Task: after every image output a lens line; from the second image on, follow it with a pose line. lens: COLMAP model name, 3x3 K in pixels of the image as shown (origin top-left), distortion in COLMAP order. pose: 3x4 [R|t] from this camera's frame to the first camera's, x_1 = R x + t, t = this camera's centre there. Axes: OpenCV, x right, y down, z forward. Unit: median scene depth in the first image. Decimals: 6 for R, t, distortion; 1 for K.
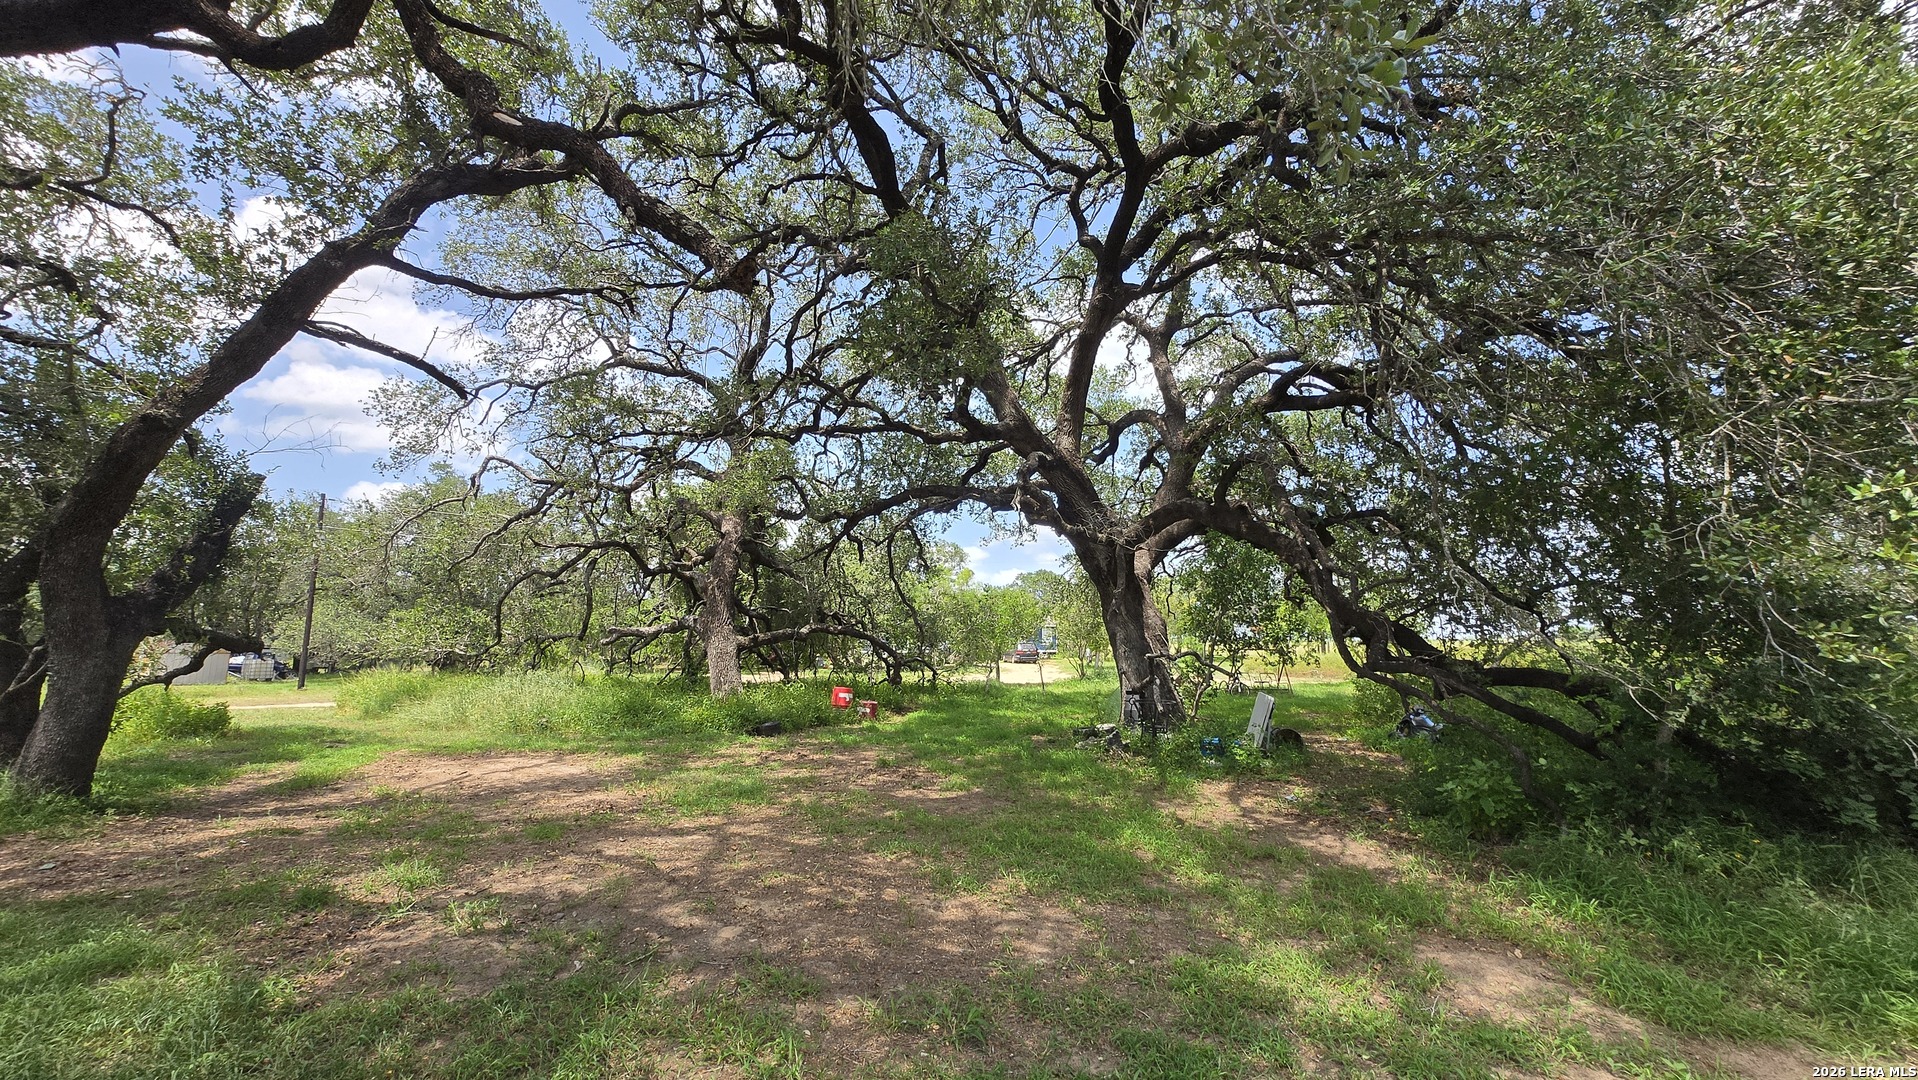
lens RADIAL K [[756.9, 0, 959.0], [0, 756.9, 540.0], [0, 0, 1]] dist [-0.002070, -0.000494]
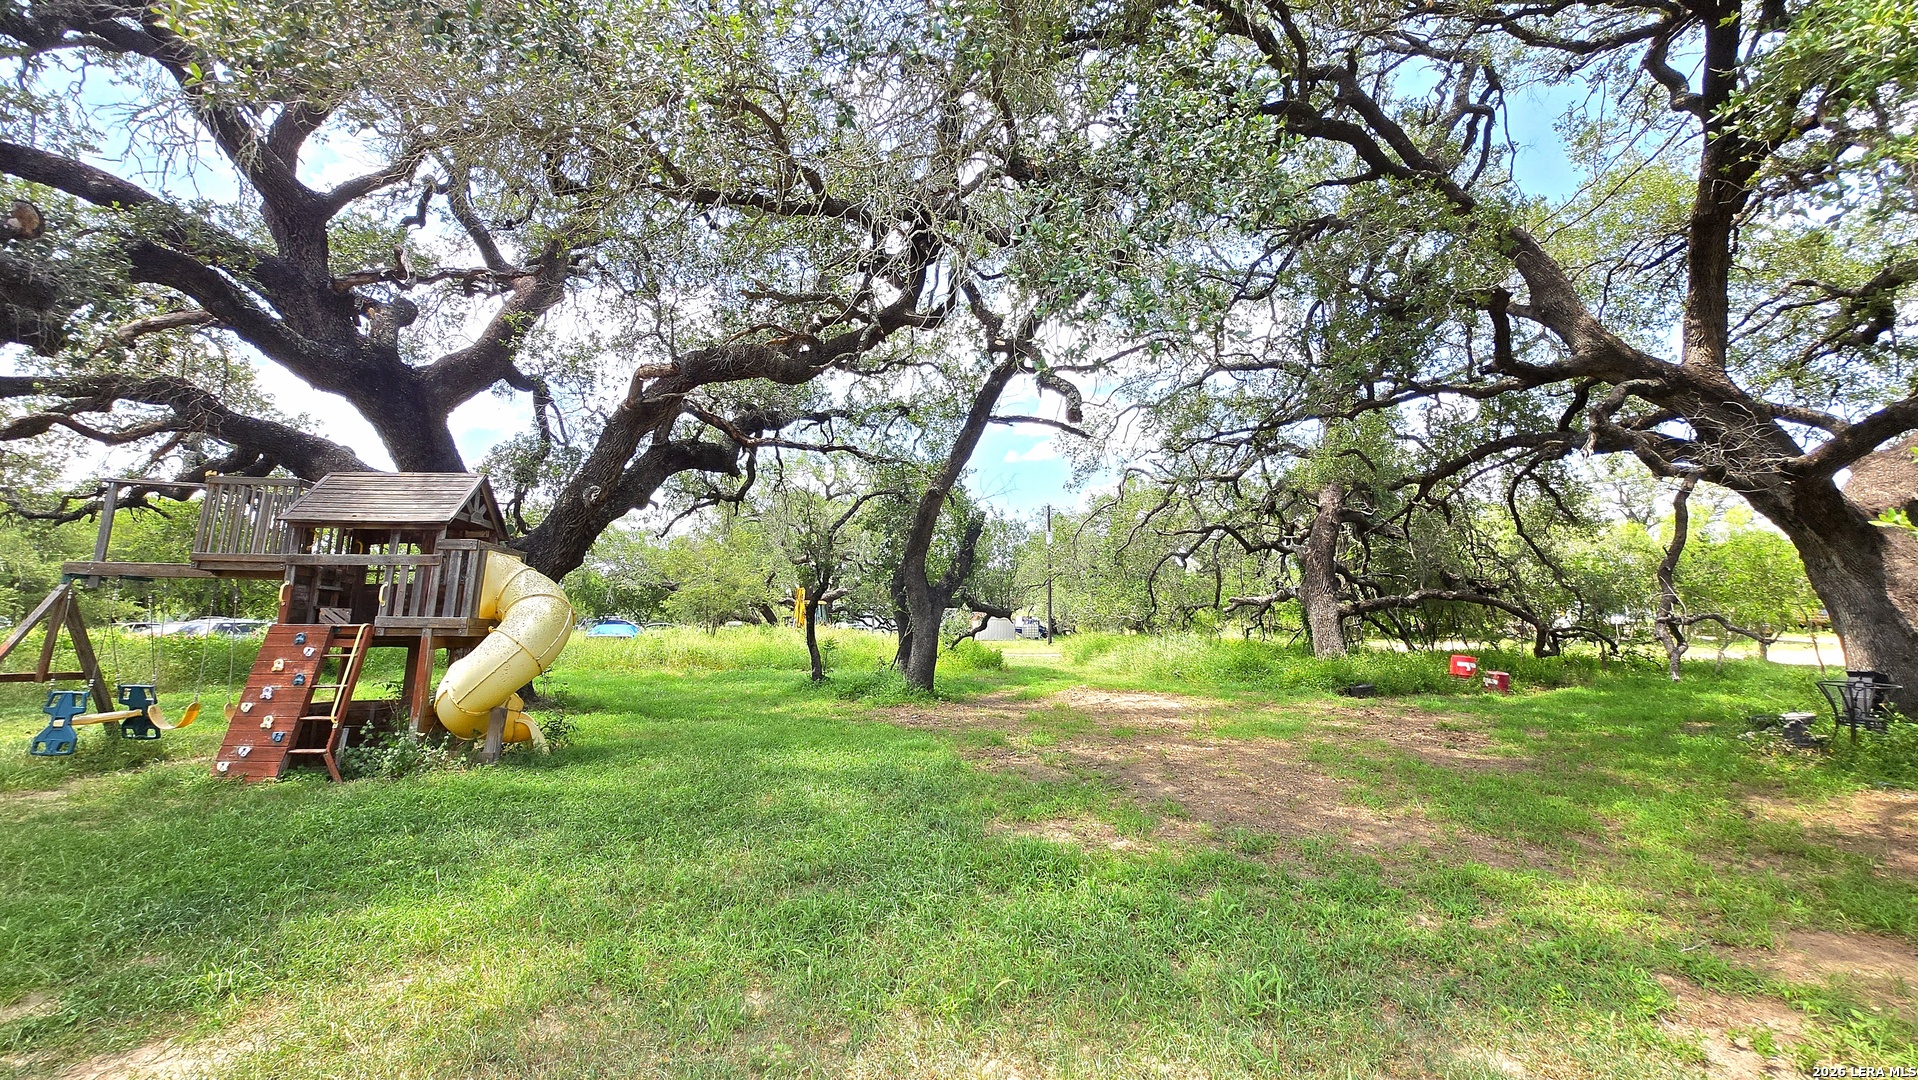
lens RADIAL K [[756.9, 0, 959.0], [0, 756.9, 540.0], [0, 0, 1]] dist [-0.002070, -0.000494]
pose [[0.656206, -0.075552, -0.750790, 0.190019], [0.106144, 0.994324, -0.007286, -0.011044], [0.747079, -0.074911, 0.660501, -0.101638]]
